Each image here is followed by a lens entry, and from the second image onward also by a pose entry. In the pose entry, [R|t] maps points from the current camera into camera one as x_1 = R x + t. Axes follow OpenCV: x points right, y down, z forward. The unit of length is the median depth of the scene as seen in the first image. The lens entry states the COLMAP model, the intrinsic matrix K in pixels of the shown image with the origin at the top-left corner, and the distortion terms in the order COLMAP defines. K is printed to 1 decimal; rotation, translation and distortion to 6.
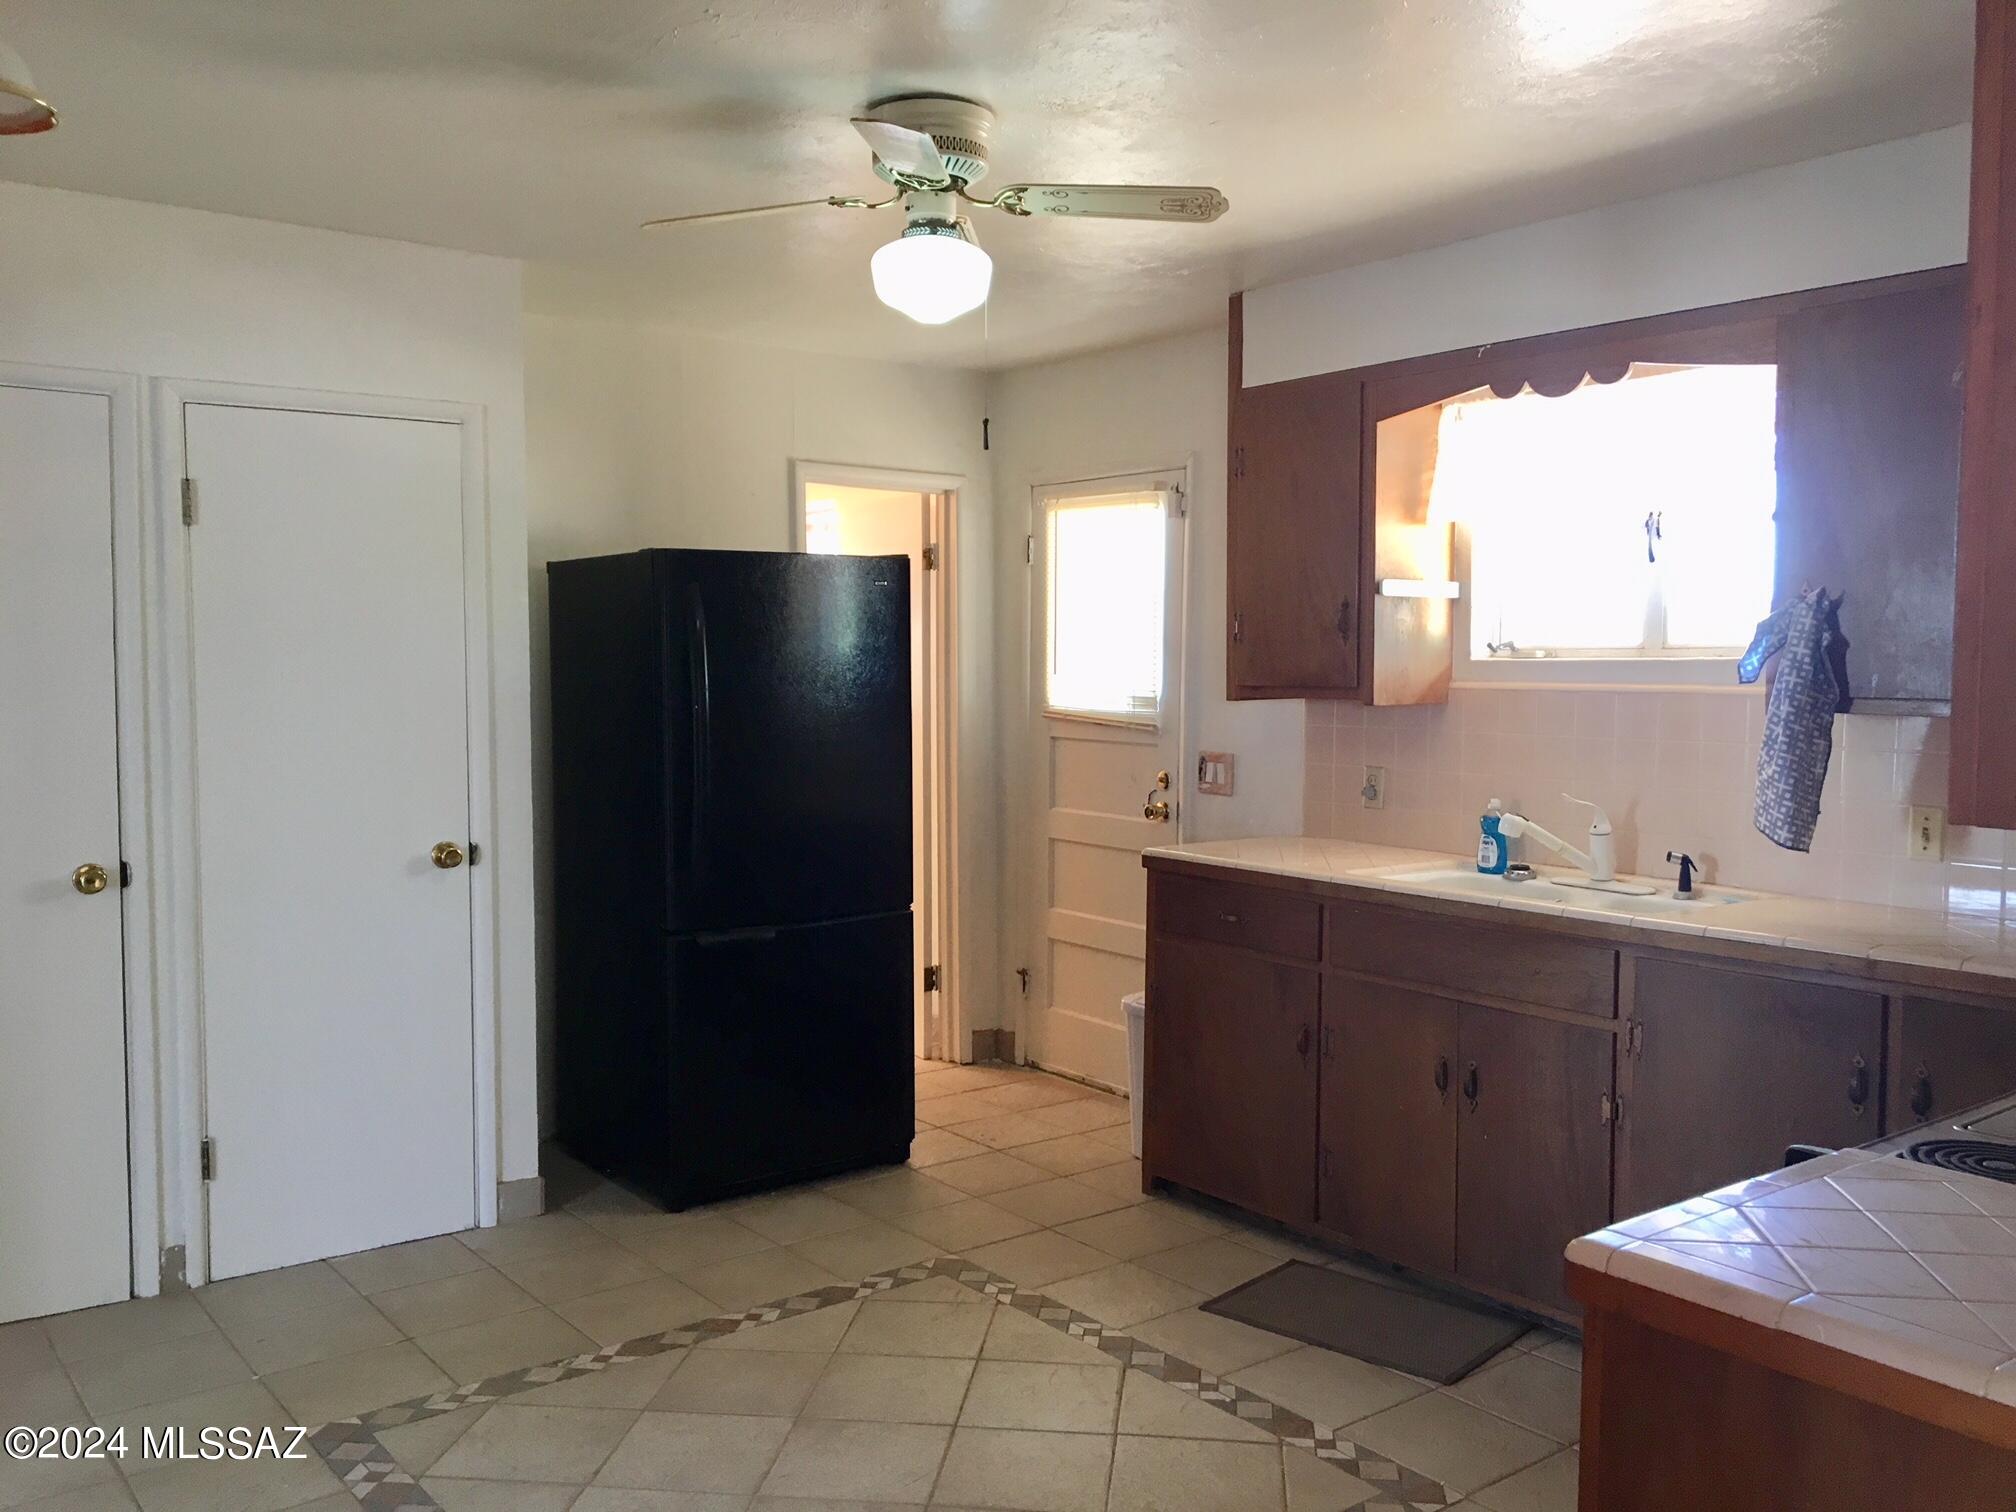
lens RADIAL K [[1683.1, 0, 1008.0], [0, 1683.1, 756.0], [0, 0, 1]] dist [-0.002740, -0.002546]
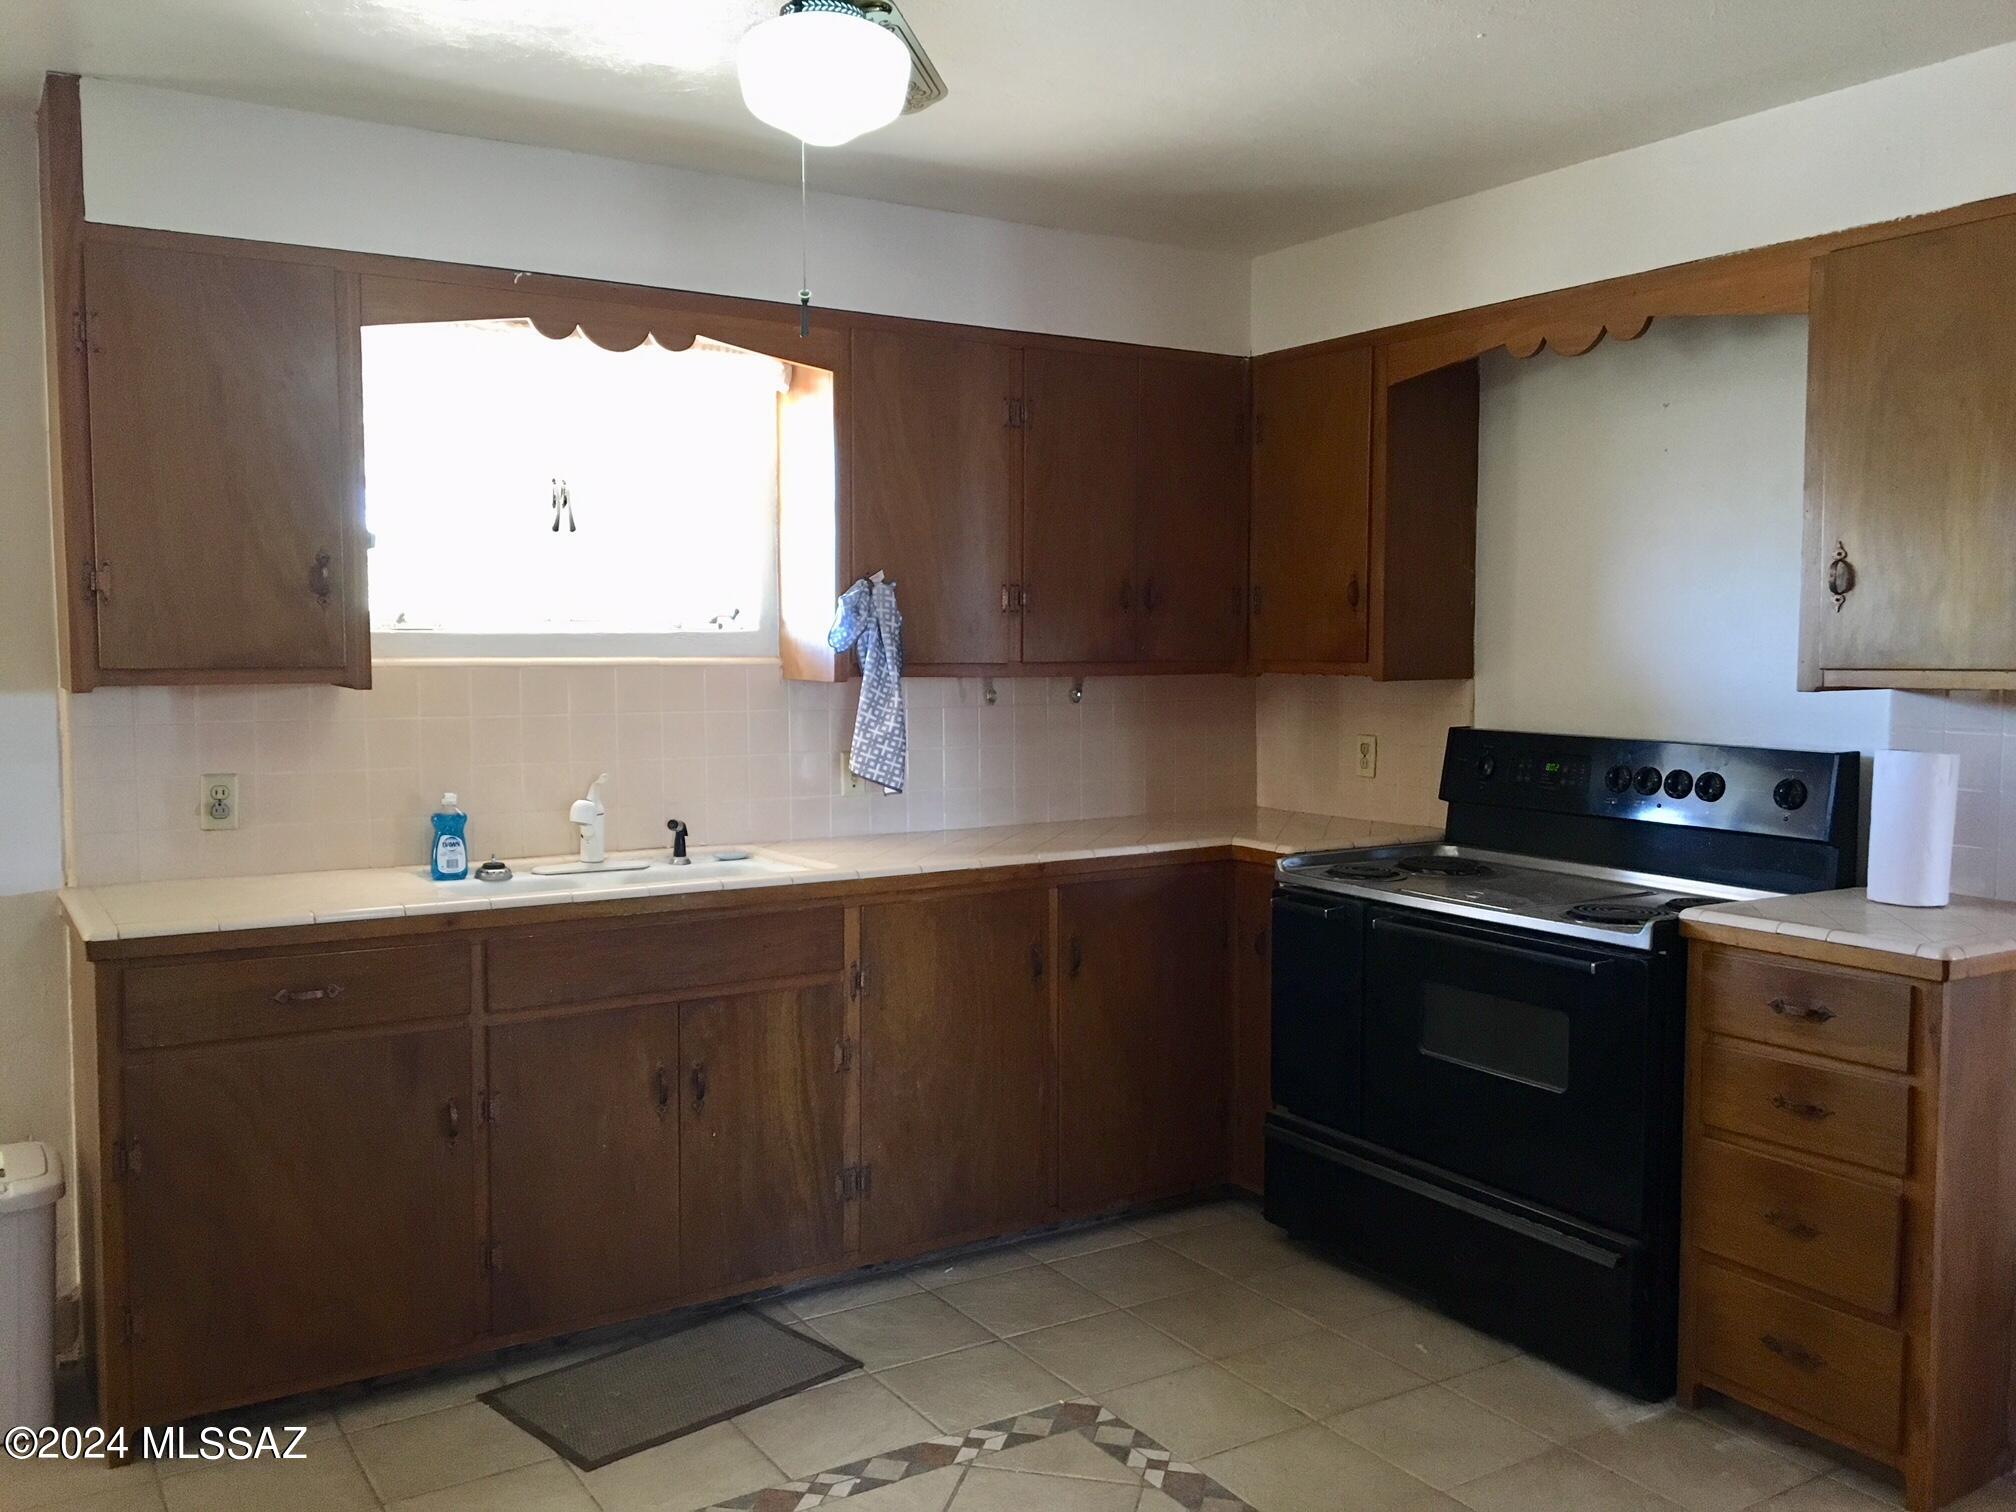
lens RADIAL K [[1691.2, 0, 991.5], [0, 1691.2, 763.3], [0, 0, 1]] dist [0.132741, -0.205606]
pose [[0.101198, -0.077293, 0.991859, -0.610314], [0.058702, 0.995704, 0.071604, -0.040178], [-0.993133, 0.050978, 0.105301, 0.695931]]
